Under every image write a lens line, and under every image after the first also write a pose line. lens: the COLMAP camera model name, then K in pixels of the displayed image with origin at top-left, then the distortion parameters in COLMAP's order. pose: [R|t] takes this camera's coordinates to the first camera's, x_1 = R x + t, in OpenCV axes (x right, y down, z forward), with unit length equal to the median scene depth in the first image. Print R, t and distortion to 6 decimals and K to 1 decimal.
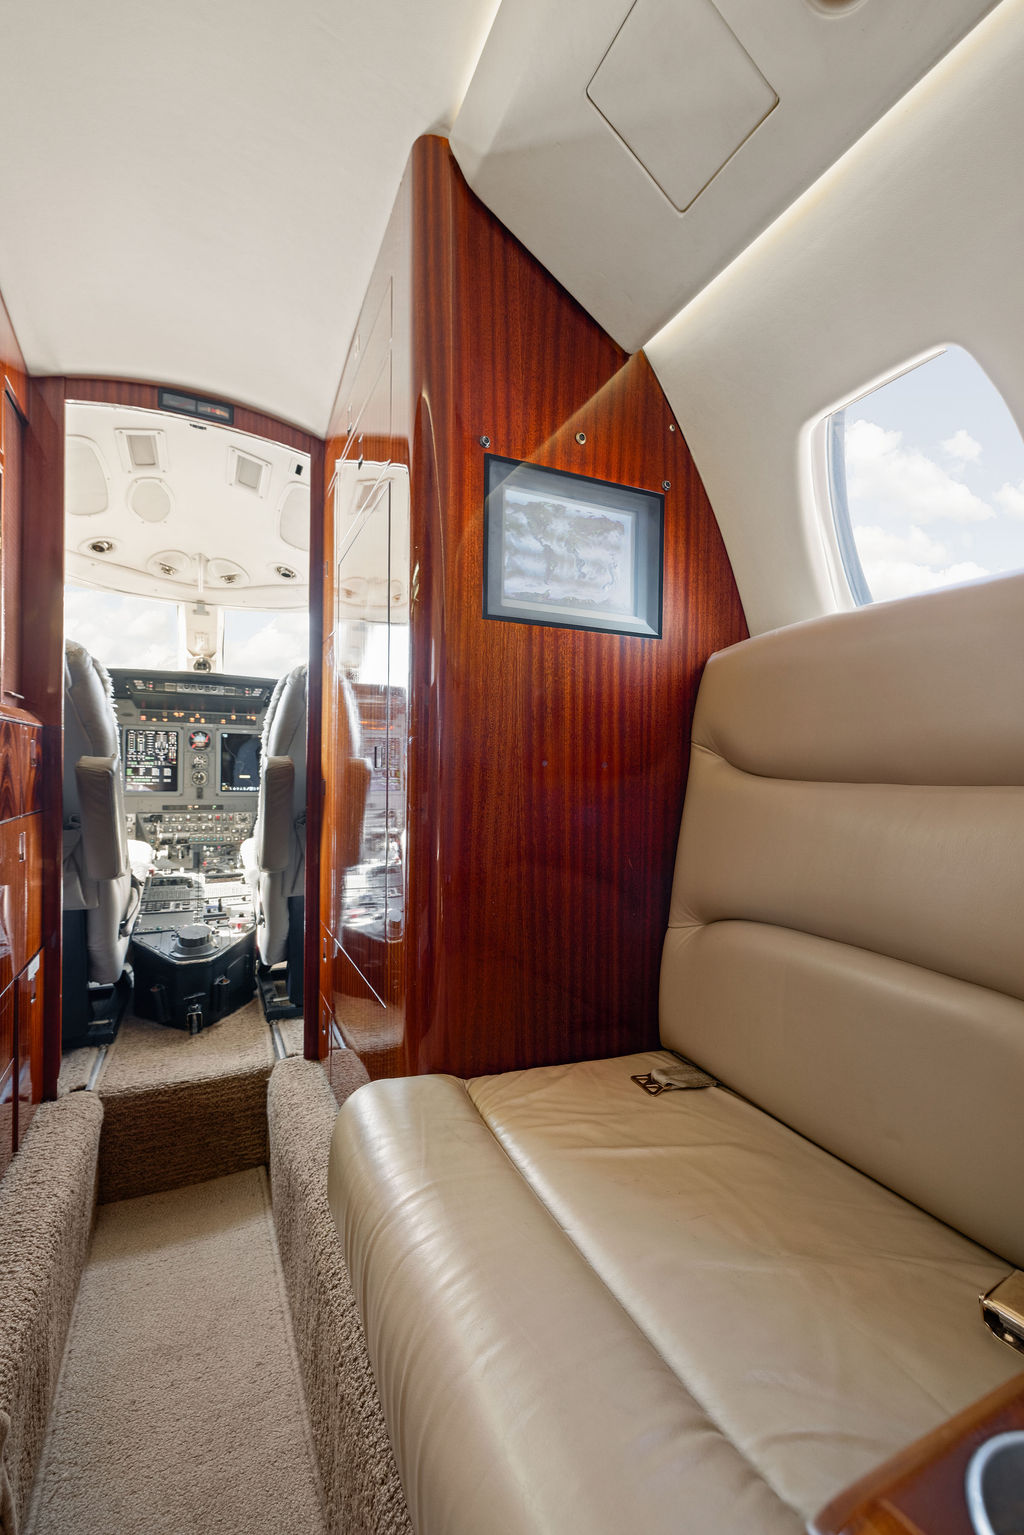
lens RADIAL K [[663.4, 0, 512.0], [0, 663.4, 767.5], [0, 0, 1]] dist [0.013910, -0.000070]
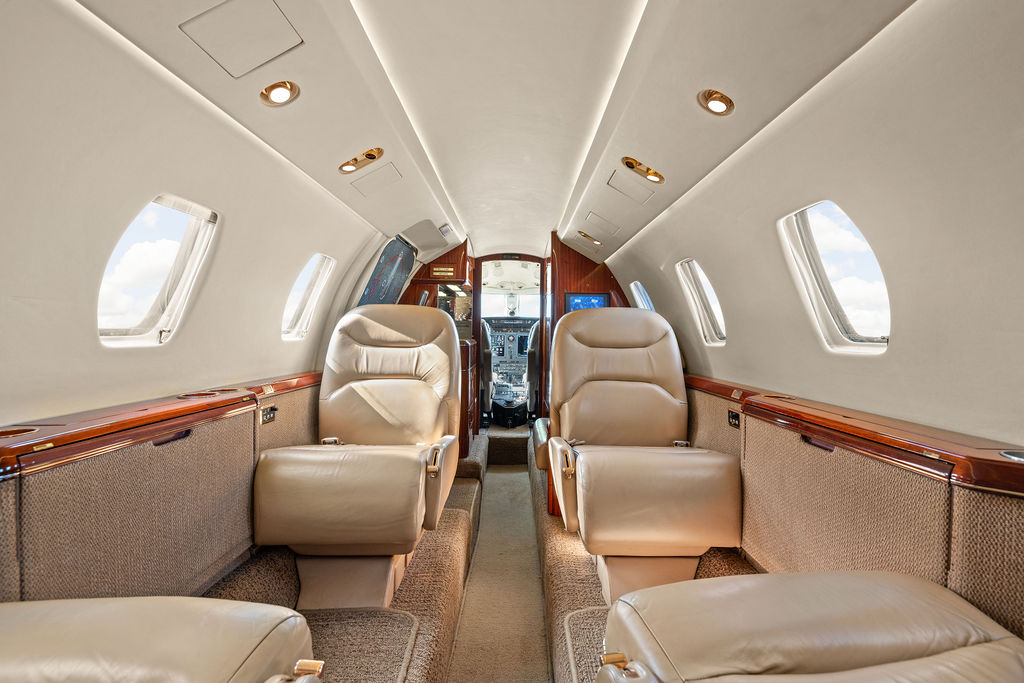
lens RADIAL K [[442.6, 0, 512.0], [0, 442.6, 341.5], [0, 0, 1]] dist [0.013910, -0.000070]
pose [[0.906369, 0.009877, -0.422371, 0.445573], [-0.004020, 0.999883, 0.014755, -0.074065], [0.422467, -0.011675, 0.906303, -0.952936]]
